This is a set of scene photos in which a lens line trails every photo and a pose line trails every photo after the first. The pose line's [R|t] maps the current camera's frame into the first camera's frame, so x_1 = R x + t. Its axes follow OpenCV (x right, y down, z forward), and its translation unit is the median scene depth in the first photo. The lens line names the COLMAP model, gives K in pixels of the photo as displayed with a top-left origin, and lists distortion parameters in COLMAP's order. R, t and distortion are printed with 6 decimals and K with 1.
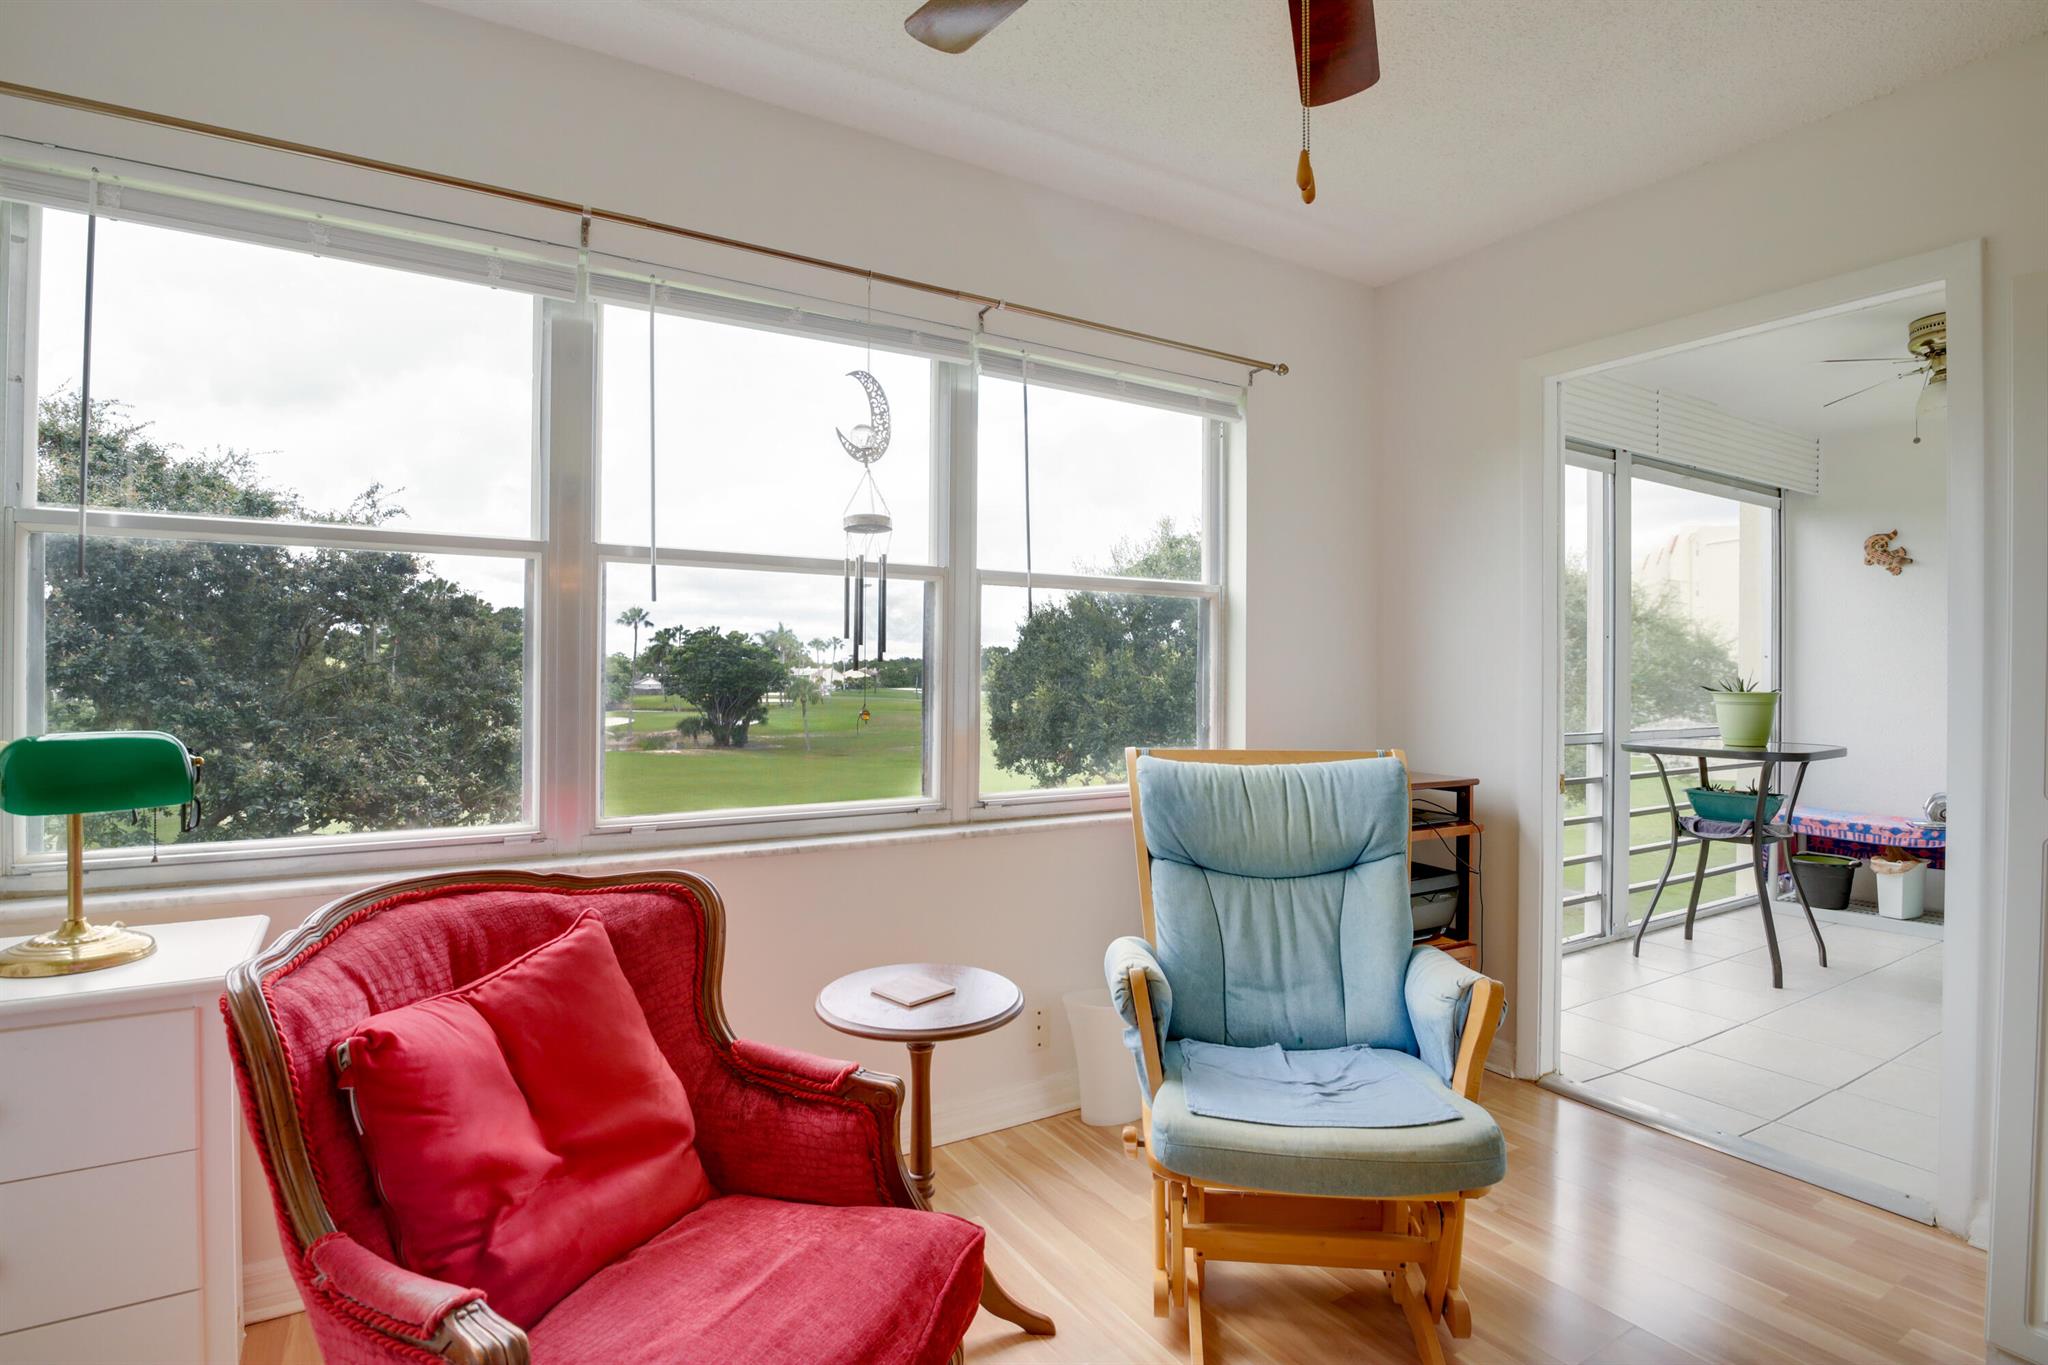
lens RADIAL K [[986.7, 0, 1001.4], [0, 986.7, 674.9], [0, 0, 1]] dist [-0.024861, -0.001371]
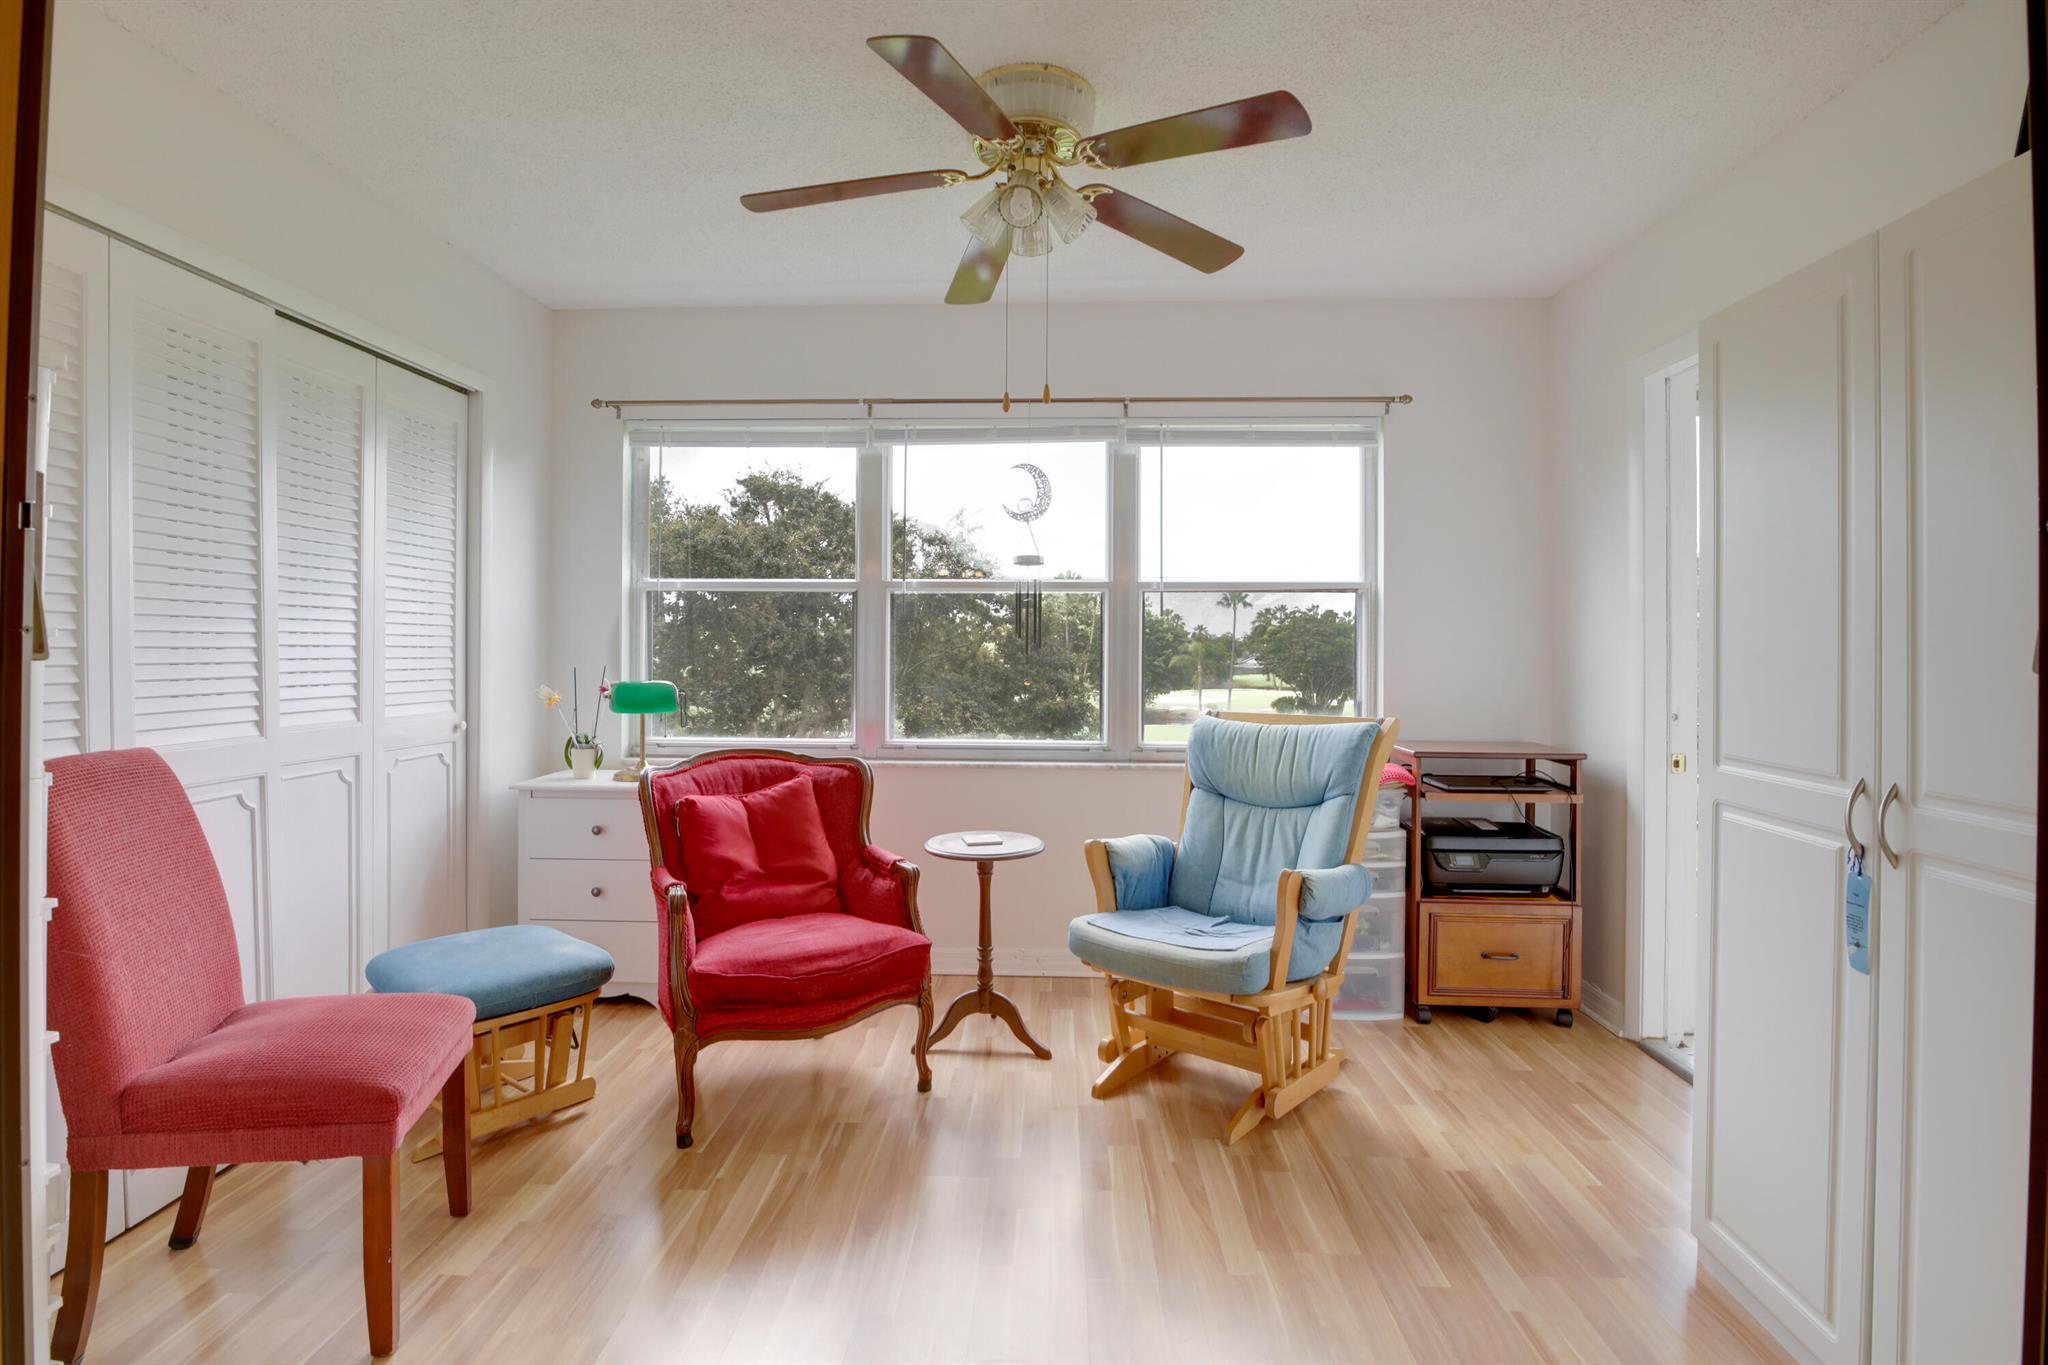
lens RADIAL K [[1005.1, 0, 1016.3], [0, 1005.1, 645.0], [0, 0, 1]] dist [-0.028402, -0.001079]
pose [[0.833399, -0.003898, -0.552658, 0.772835], [-0.001230, 0.999960, -0.008907, -0.005195], [0.552670, 0.008103, 0.833361, -0.360747]]
